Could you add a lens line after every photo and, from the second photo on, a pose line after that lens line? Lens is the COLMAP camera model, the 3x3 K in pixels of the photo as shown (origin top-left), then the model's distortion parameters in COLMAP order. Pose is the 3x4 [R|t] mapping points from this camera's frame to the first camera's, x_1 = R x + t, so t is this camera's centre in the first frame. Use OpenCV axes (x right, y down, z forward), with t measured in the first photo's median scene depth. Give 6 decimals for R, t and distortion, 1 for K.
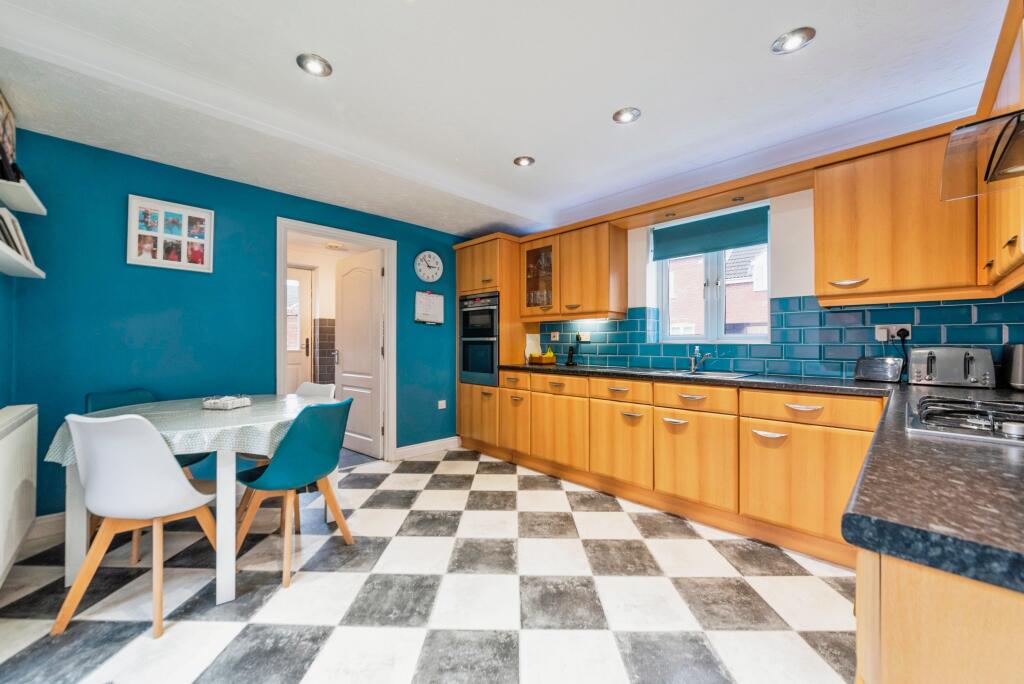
lens RADIAL K [[388.3, 0, 510.8], [0, 388.3, 341.7], [0, 0, 1]] dist [-0.009625, 0.000357]
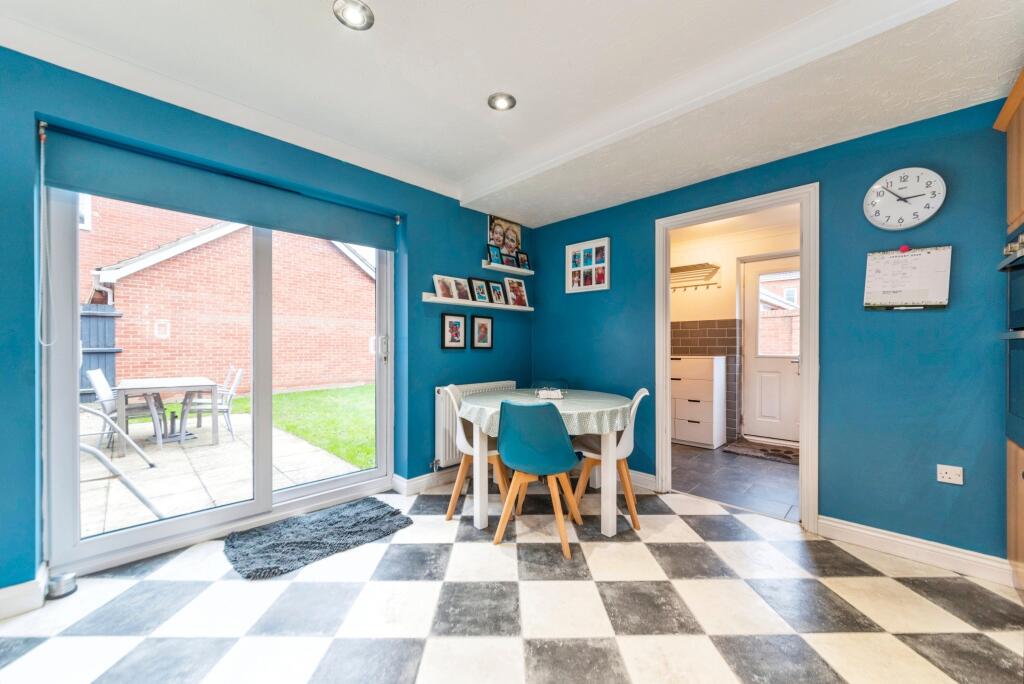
lens RADIAL K [[388.3, 0, 505.7], [0, 388.3, 351.8], [0, 0, 1]] dist [-0.009625, 0.000357]
pose [[0.019086, 0.002464, -0.999815, 0.445376], [0.002365, 0.999994, 0.002509, 0.013033], [0.999815, -0.002413, 0.019080, 0.693091]]
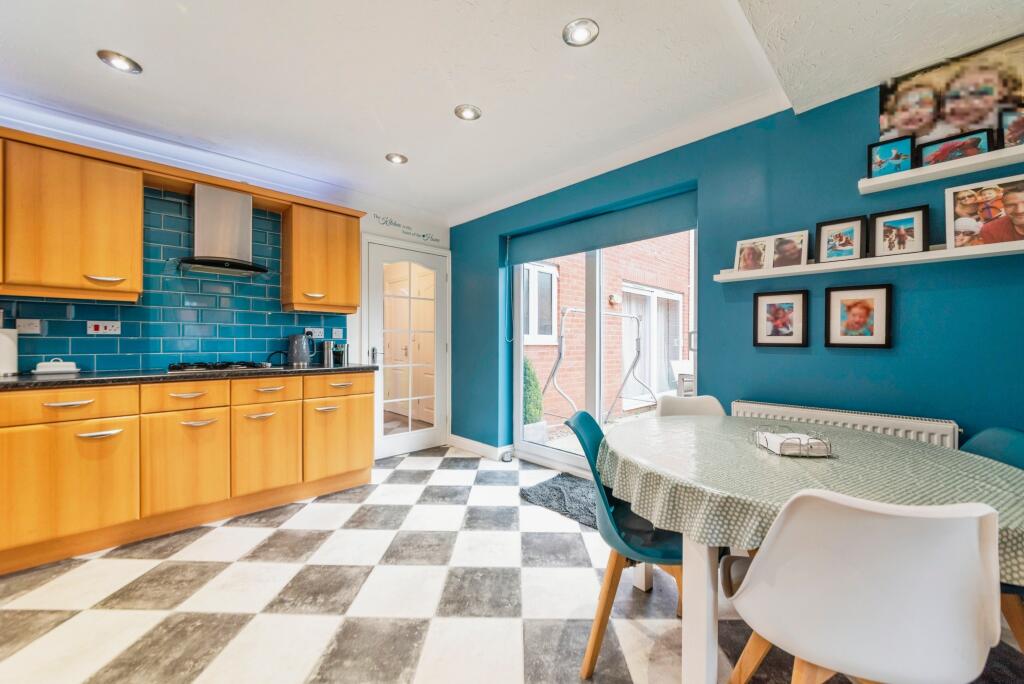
lens RADIAL K [[388.3, 0, 508.6], [0, 388.3, 340.8], [0, 0, 1]] dist [-0.009625, 0.000357]
pose [[-0.999836, -0.014625, 0.010718, -0.243360], [-0.014658, 0.999888, -0.003012, 0.005418], [-0.010673, -0.003168, -0.999938, 1.331620]]
